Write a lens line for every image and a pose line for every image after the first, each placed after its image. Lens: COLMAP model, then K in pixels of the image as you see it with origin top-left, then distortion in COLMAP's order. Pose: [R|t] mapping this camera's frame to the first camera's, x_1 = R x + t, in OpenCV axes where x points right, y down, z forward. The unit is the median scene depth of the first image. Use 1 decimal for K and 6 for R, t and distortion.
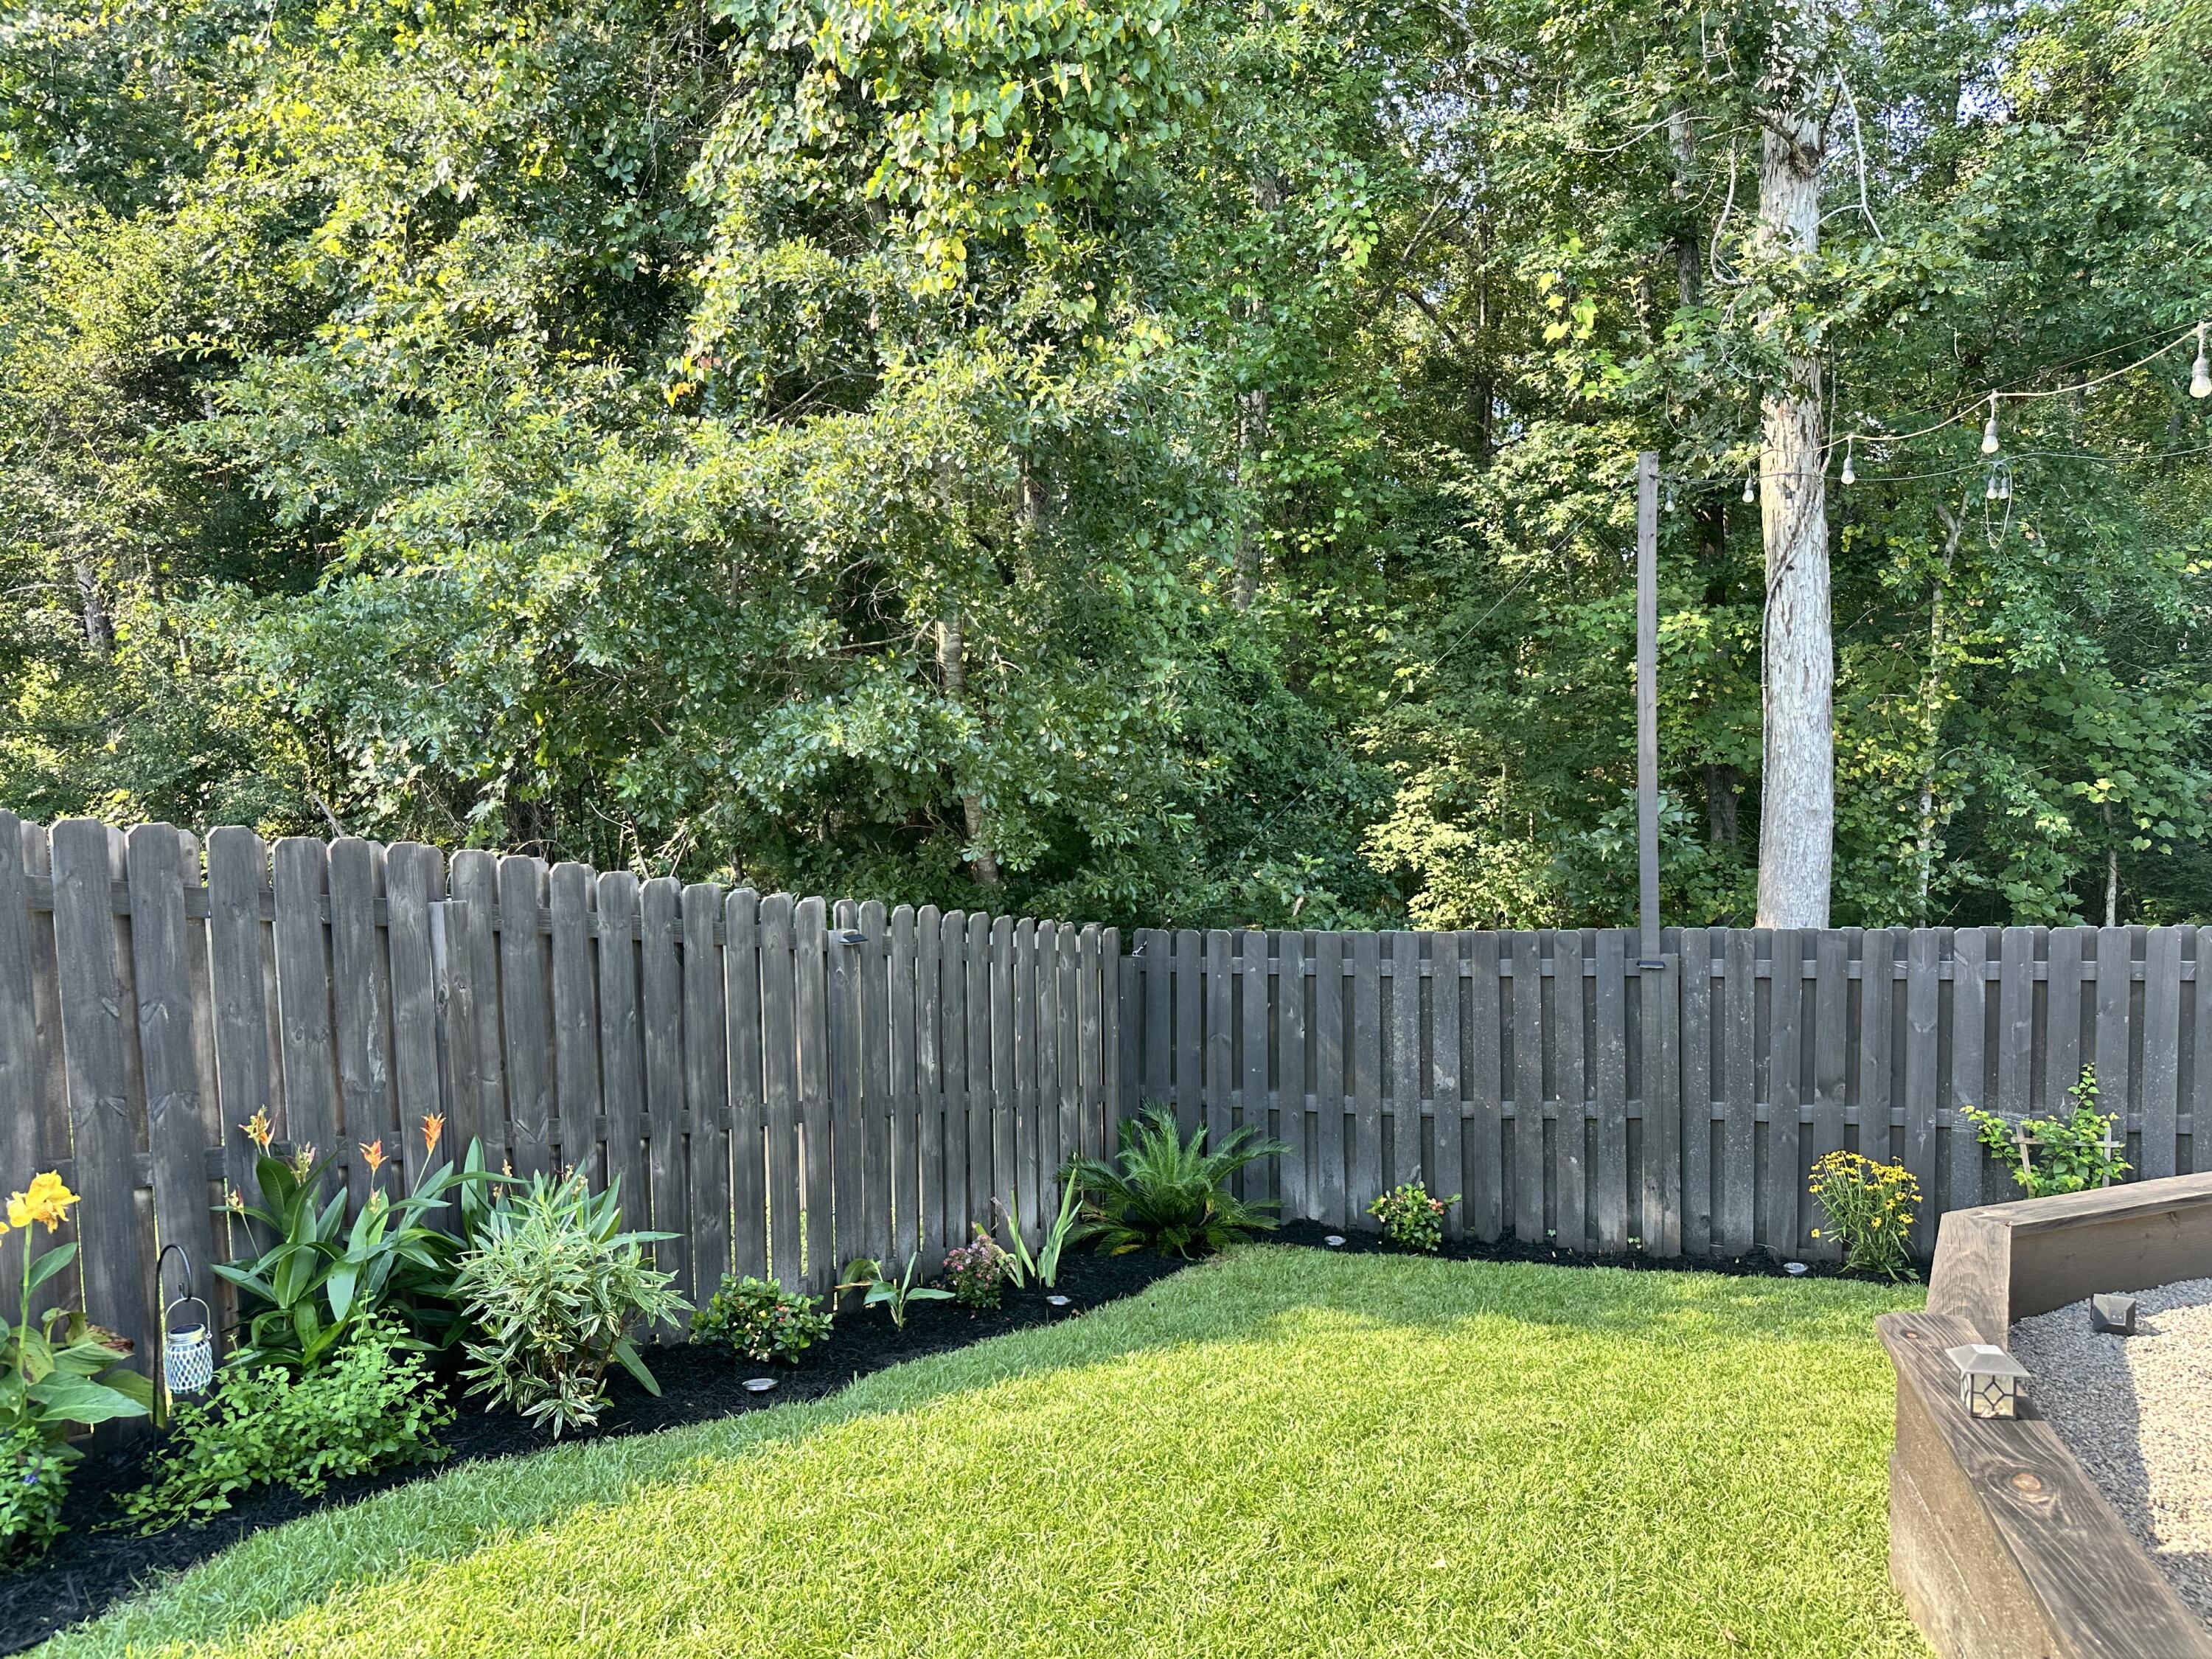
lens RADIAL K [[1545.7, 0, 1107.7], [0, 1545.7, 850.7], [0, 0, 1]] dist [0.021811, -0.027990]
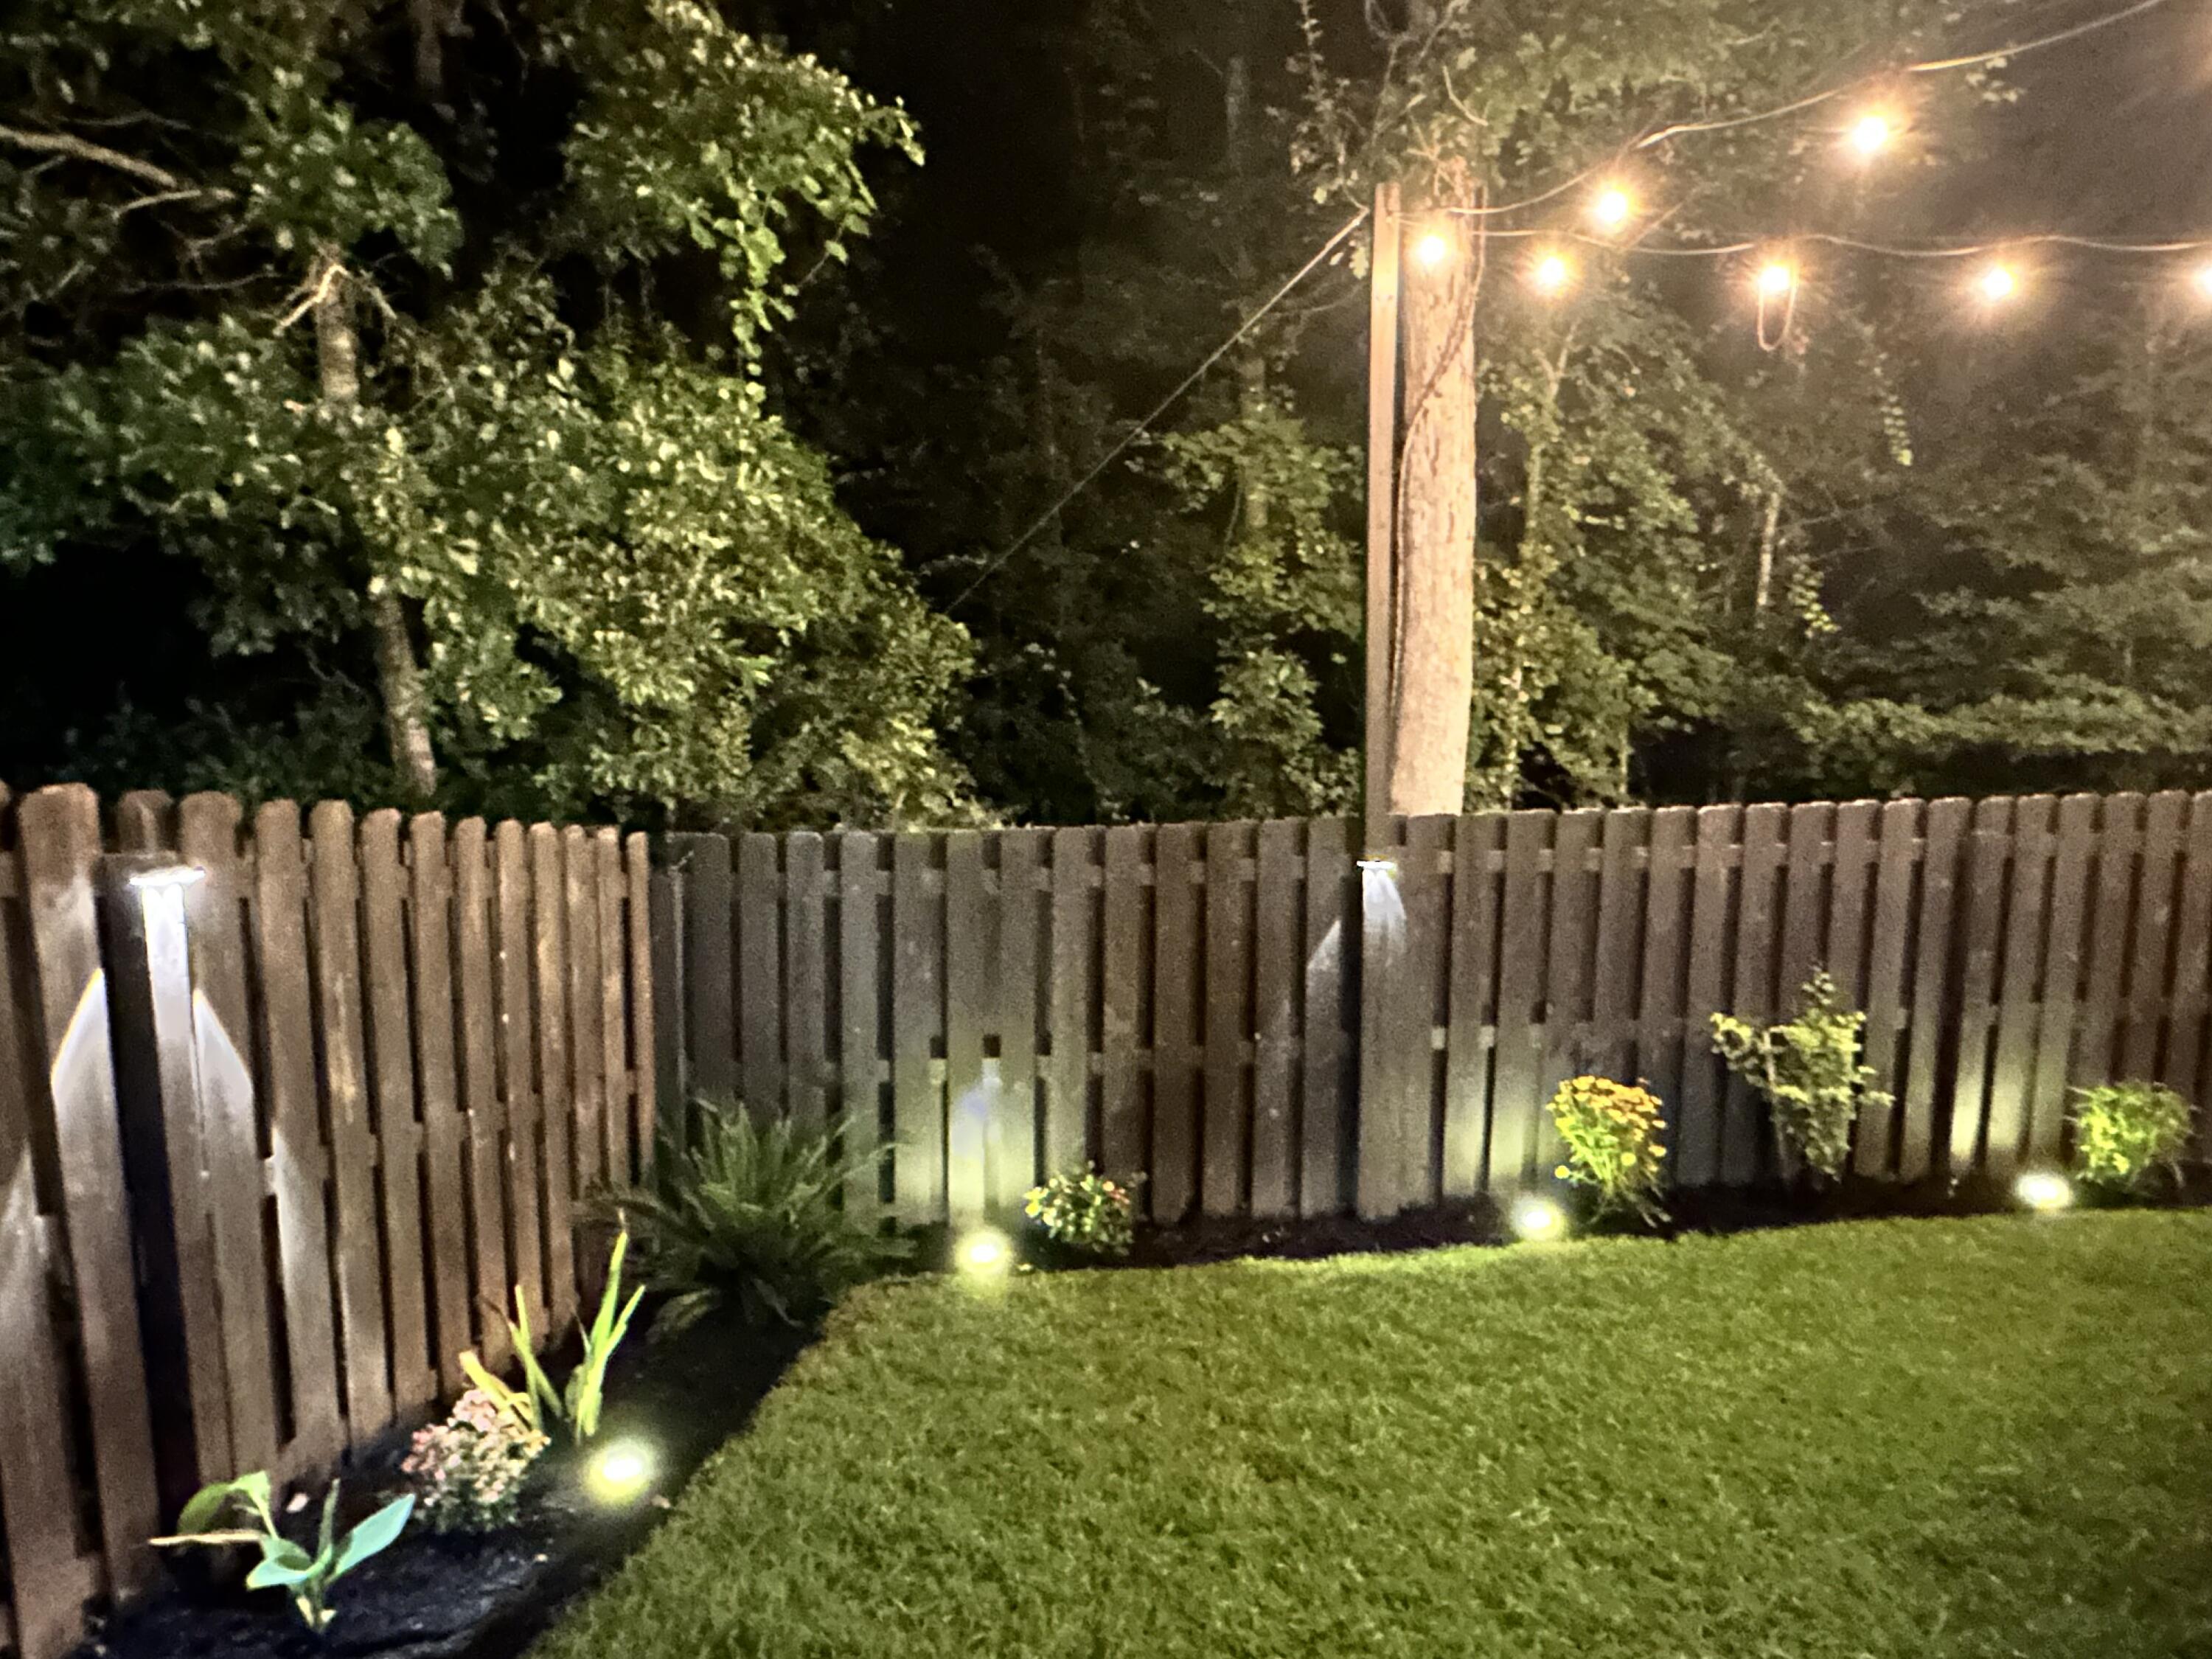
lens RADIAL K [[1451.3, 0, 1106.0], [0, 1451.3, 829.5], [0, 0, 1]] dist [-0.000652, 0.000337]
pose [[0.921676, -0.024555, 0.387183, -0.059883], [0.001426, 0.998203, 0.059911, 0.011968], [-0.387958, -0.054666, 0.920055, 0.378506]]
